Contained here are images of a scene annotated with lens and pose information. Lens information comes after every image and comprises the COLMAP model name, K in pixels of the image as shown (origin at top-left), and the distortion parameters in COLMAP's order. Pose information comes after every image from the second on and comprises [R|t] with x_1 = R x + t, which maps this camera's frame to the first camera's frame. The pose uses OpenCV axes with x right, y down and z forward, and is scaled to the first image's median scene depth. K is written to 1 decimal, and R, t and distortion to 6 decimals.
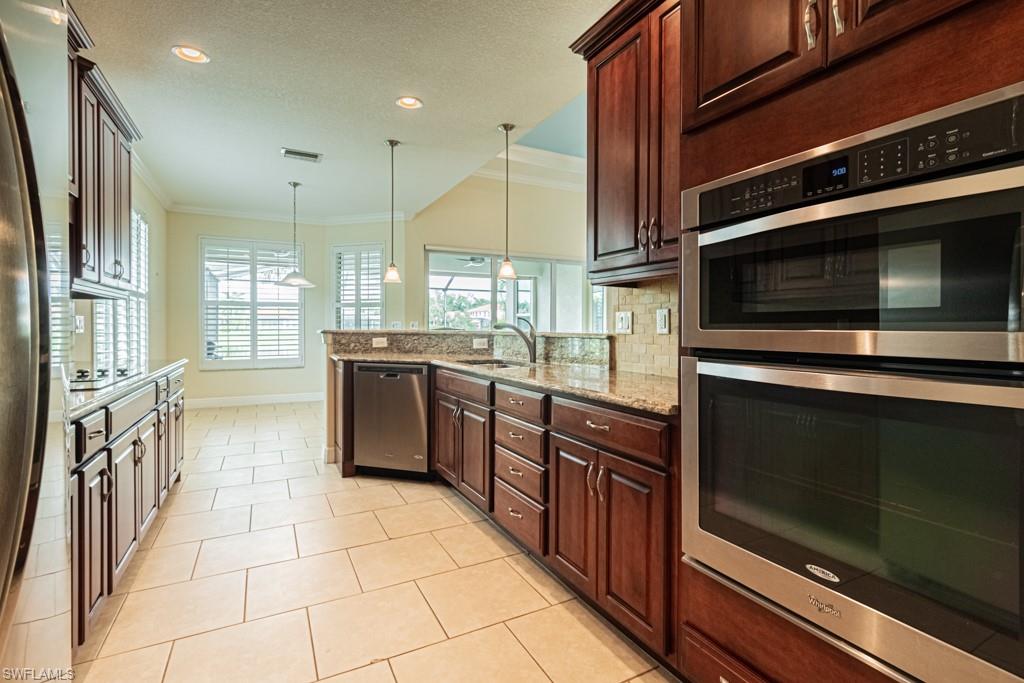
lens RADIAL K [[472.8, 0, 503.9], [0, 472.8, 325.0], [0, 0, 1]] dist [-0.002056, -0.000178]
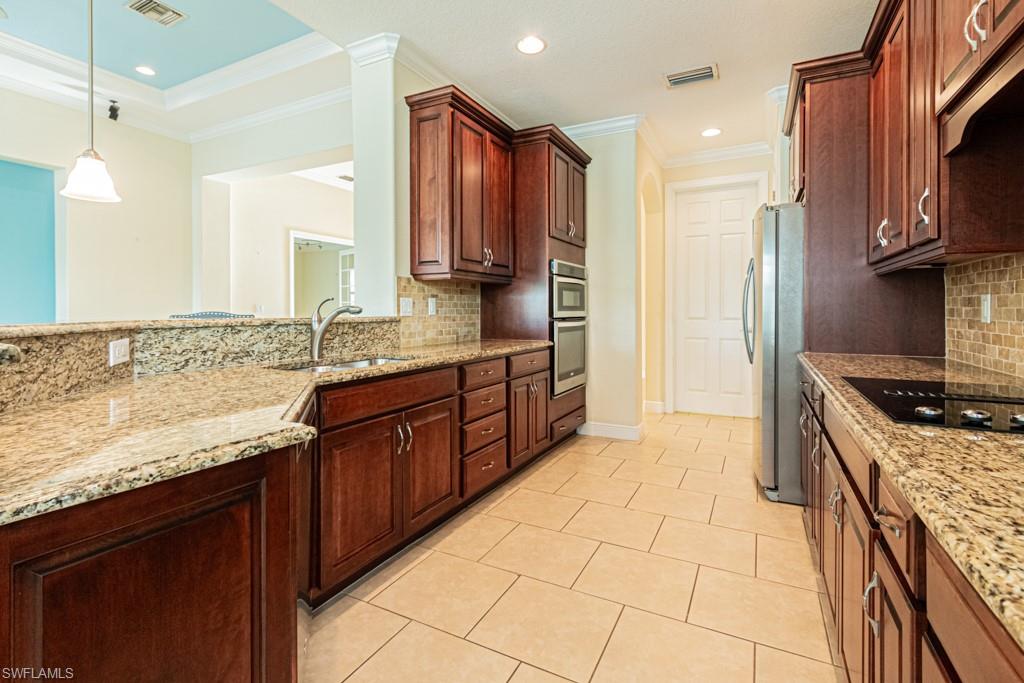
lens RADIAL K [[469.6, 0, 511.4], [0, 469.6, 326.5], [0, 0, 1]] dist [-0.001692, -0.000554]
pose [[-0.579702, -0.026151, 0.814408, -0.596268], [-0.000374, 0.999493, 0.031828, 0.004919], [-0.814828, 0.018147, -0.579418, 1.005269]]
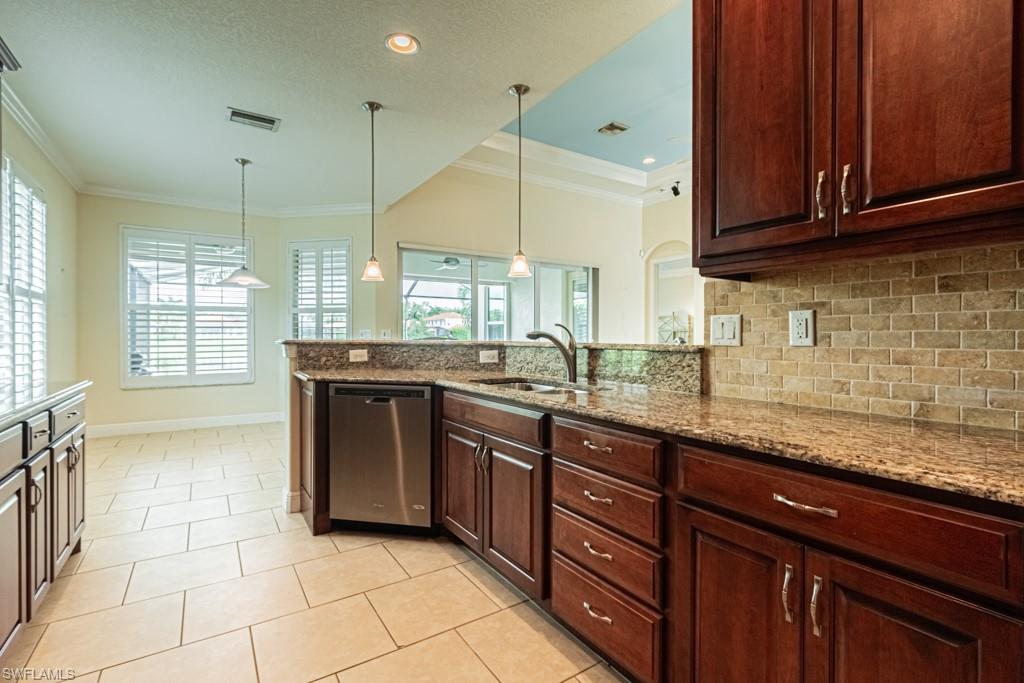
lens RADIAL K [[470.2, 0, 501.1], [0, 470.2, 335.5], [0, 0, 1]] dist [0.003035, -0.000897]
pose [[0.995672, -0.000016, 0.092941, -0.108138], [-0.000285, 0.999995, 0.003233, 0.000764], [-0.092940, -0.003245, 0.995666, 0.213917]]
